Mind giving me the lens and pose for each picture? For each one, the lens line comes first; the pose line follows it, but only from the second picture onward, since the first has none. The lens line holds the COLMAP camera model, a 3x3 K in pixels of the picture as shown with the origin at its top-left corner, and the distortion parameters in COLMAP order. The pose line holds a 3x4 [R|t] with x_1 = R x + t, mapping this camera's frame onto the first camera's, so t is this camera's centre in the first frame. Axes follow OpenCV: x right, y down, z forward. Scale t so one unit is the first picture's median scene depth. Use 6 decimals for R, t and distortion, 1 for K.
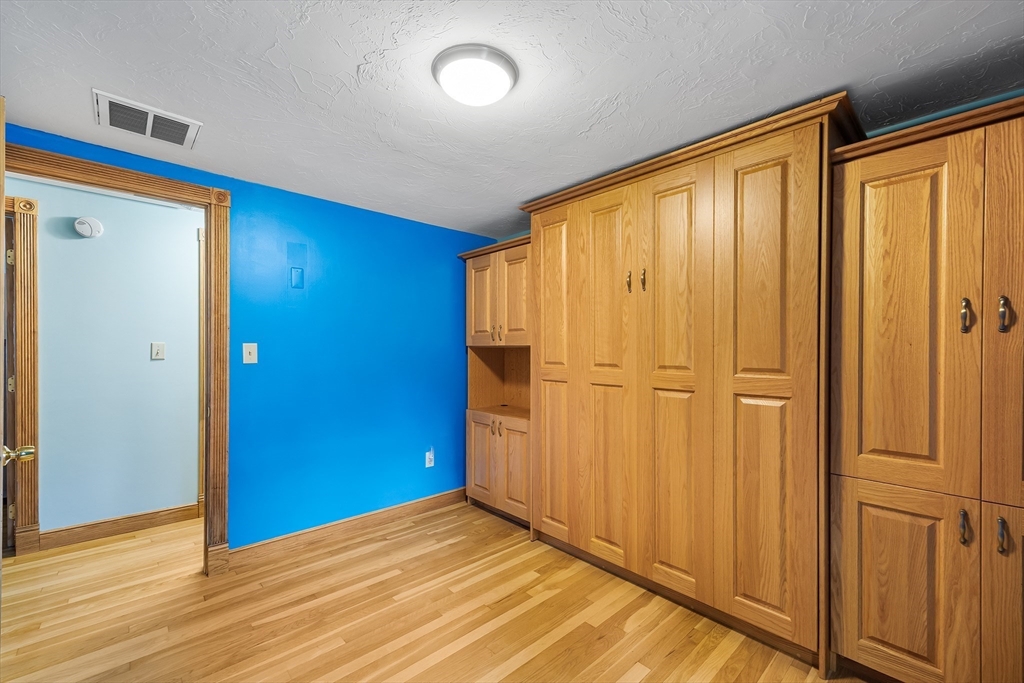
lens RADIAL K [[421.5, 0, 516.9], [0, 421.5, 344.6], [0, 0, 1]] dist [0.001031, 0.000088]
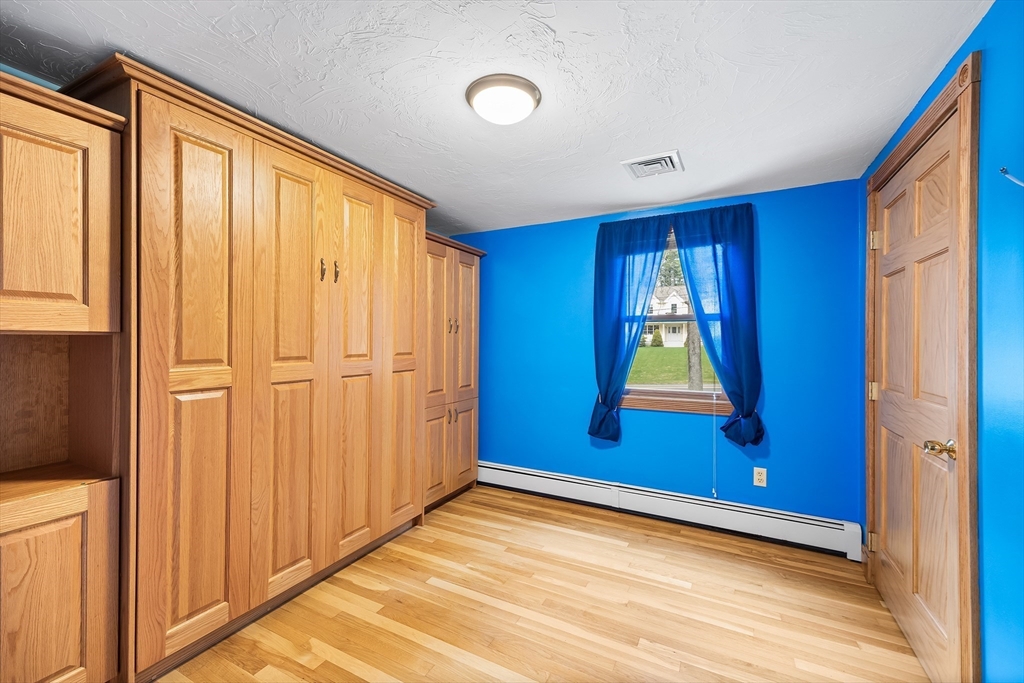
lens RADIAL K [[421.5, 0, 512.6], [0, 421.5, 342.1], [0, 0, 1]] dist [0.001031, 0.000088]
pose [[-0.341204, 0.001107, 0.939989, -0.783315], [-0.004335, 0.999987, -0.002751, 0.016990], [-0.939979, -0.005013, -0.341194, 0.919949]]
